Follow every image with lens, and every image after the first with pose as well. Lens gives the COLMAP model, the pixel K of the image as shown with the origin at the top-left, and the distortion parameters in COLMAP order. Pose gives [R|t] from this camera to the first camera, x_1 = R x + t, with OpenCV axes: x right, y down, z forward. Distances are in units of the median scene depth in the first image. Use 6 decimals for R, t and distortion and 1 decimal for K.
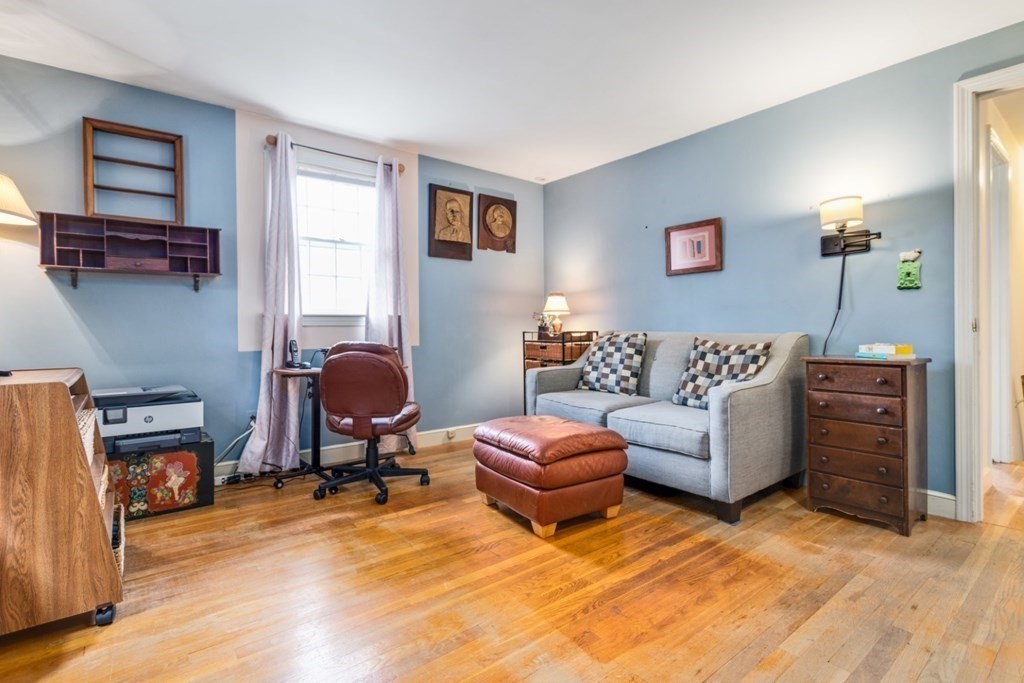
lens RADIAL K [[492.7, 0, 517.6], [0, 492.7, 325.6], [0, 0, 1]] dist [0.004824, 0.001752]
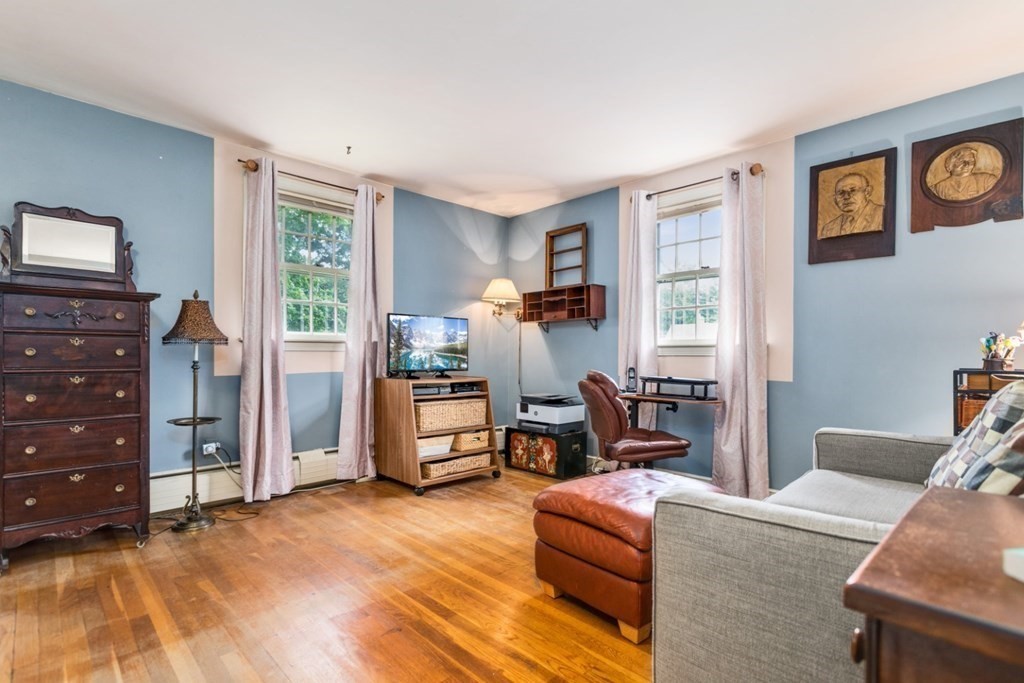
lens RADIAL K [[492.7, 0, 512.4], [0, 492.7, 349.1], [0, 0, 1]] dist [0.004824, 0.001752]
pose [[0.098079, -0.007502, -0.995150, 0.774017], [-0.000980, 0.999970, -0.007635, -0.006746], [0.995178, 0.001724, 0.098069, 0.697392]]
